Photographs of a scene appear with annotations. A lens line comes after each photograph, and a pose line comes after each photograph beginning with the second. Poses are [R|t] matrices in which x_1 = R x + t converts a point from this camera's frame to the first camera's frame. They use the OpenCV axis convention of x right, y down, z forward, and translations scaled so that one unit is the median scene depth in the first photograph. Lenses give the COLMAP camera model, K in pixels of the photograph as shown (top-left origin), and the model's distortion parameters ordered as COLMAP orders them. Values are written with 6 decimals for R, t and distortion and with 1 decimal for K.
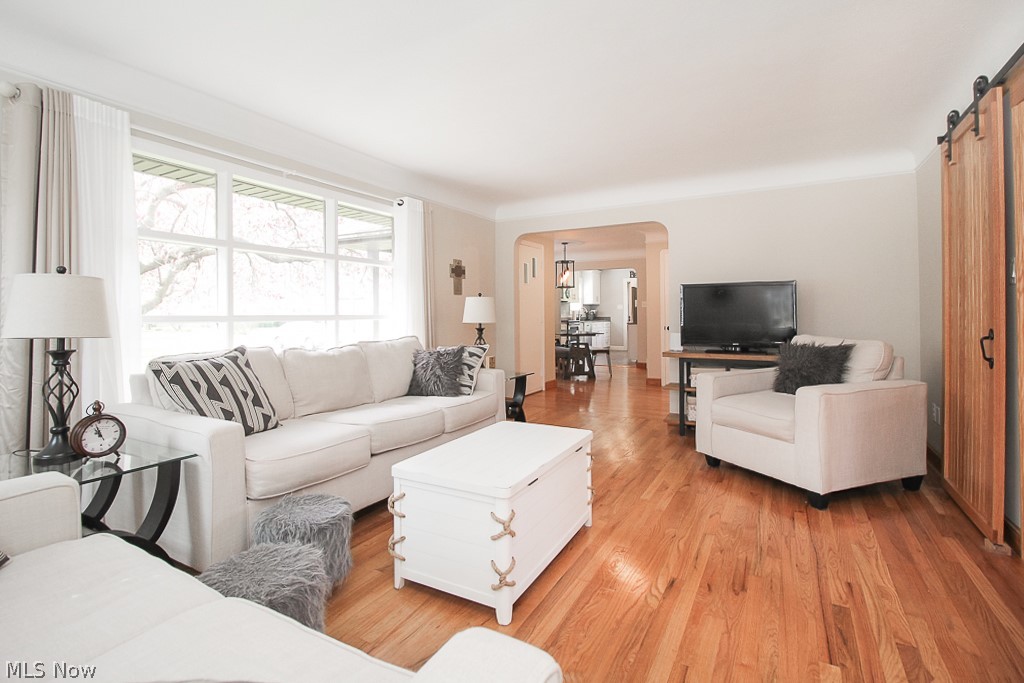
lens RADIAL K [[484.1, 0, 510.8], [0, 484.1, 322.8], [0, 0, 1]] dist [0.000726, -0.000015]
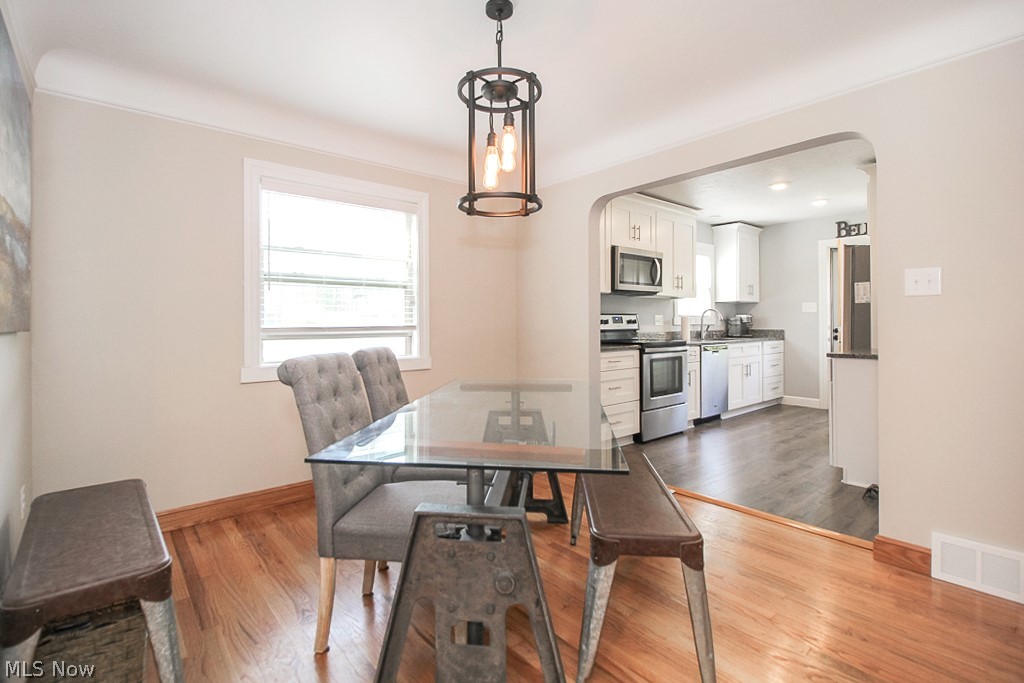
lens RADIAL K [[484.1, 0, 510.8], [0, 484.1, 322.8], [0, 0, 1]] dist [0.000726, -0.000015]
pose [[0.940950, 0.004993, -0.338510, 0.121774], [-0.009296, 0.999895, -0.011091, -0.011716], [0.338419, 0.013583, 0.940897, 0.505528]]
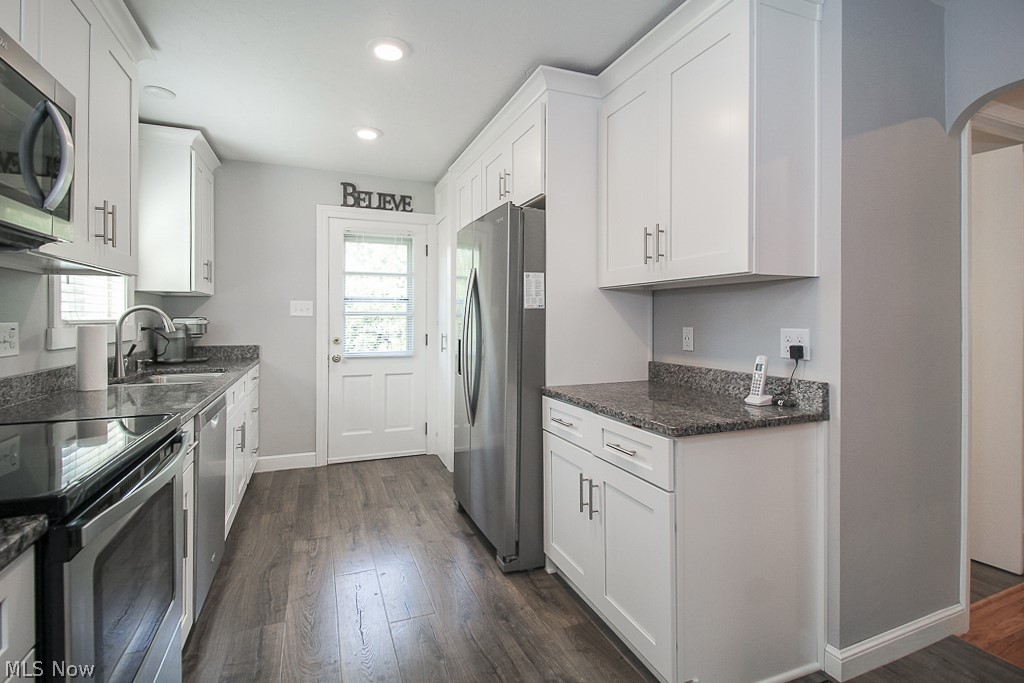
lens RADIAL K [[484.1, 0, 510.8], [0, 484.1, 322.8], [0, 0, 1]] dist [0.000726, -0.000015]
pose [[0.614643, 0.004611, 0.788792, 0.084562], [0.003642, 0.999956, -0.008684, -0.021830], [-0.788797, 0.008210, 0.614599, 0.742478]]
